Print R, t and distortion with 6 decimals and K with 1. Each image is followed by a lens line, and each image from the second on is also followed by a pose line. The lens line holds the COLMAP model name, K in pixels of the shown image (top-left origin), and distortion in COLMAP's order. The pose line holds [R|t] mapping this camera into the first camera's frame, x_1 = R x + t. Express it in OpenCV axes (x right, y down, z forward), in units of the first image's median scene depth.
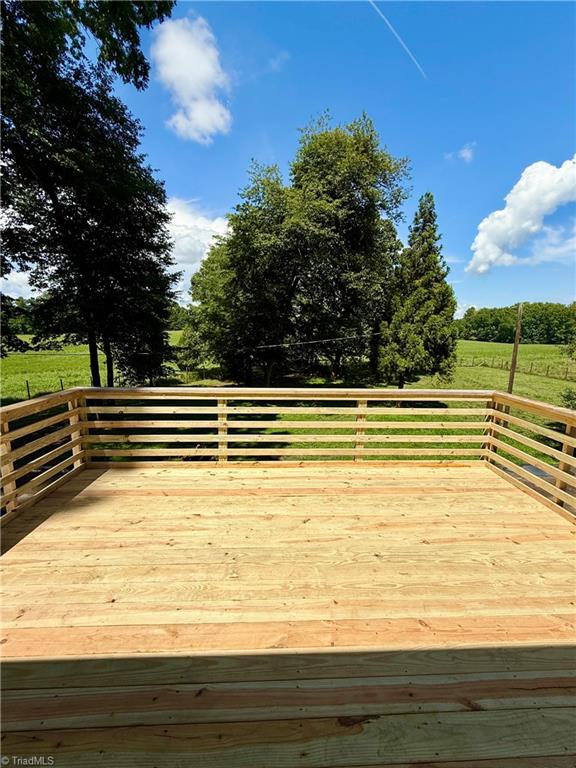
lens RADIAL K [[308.9, 0, 288.0], [0, 308.9, 384.0], [0, 0, 1]] dist [0.001499, 0.000009]
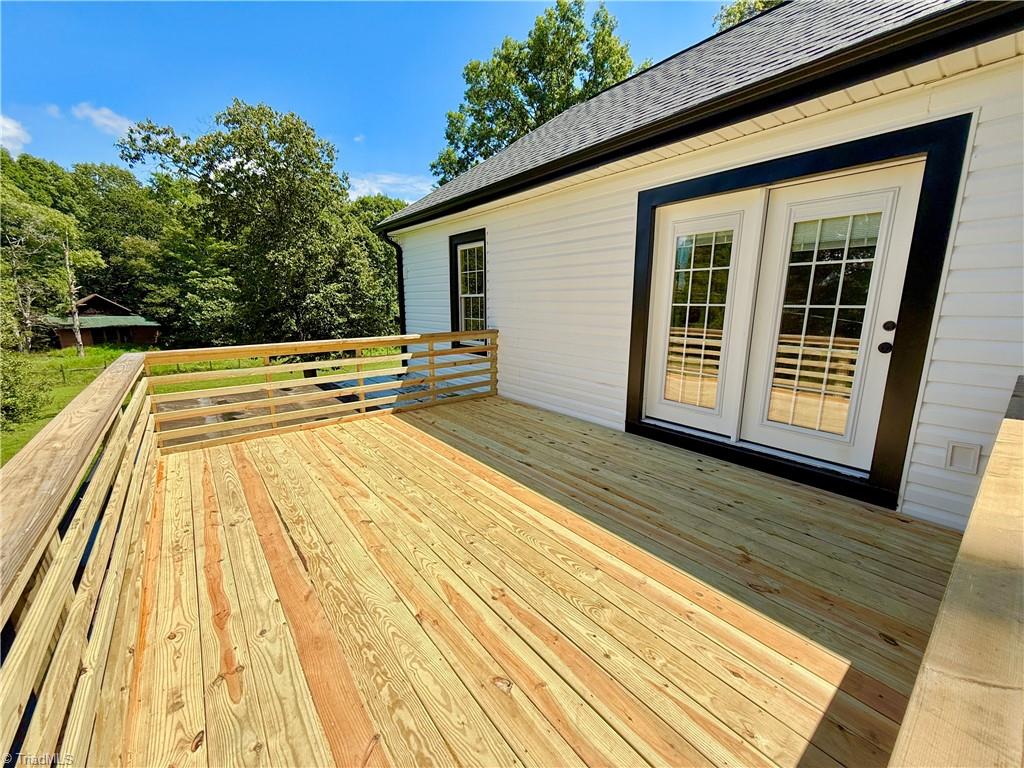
lens RADIAL K [[411.8, 0, 512.0], [0, 411.8, 384.0], [0, 0, 1]] dist [0.001499, 0.000009]
pose [[-0.593633, -0.177253, 0.784972, -0.982494], [0.123401, 0.943854, 0.306452, -0.150561], [-0.795218, 0.278786, -0.538429, 1.313734]]
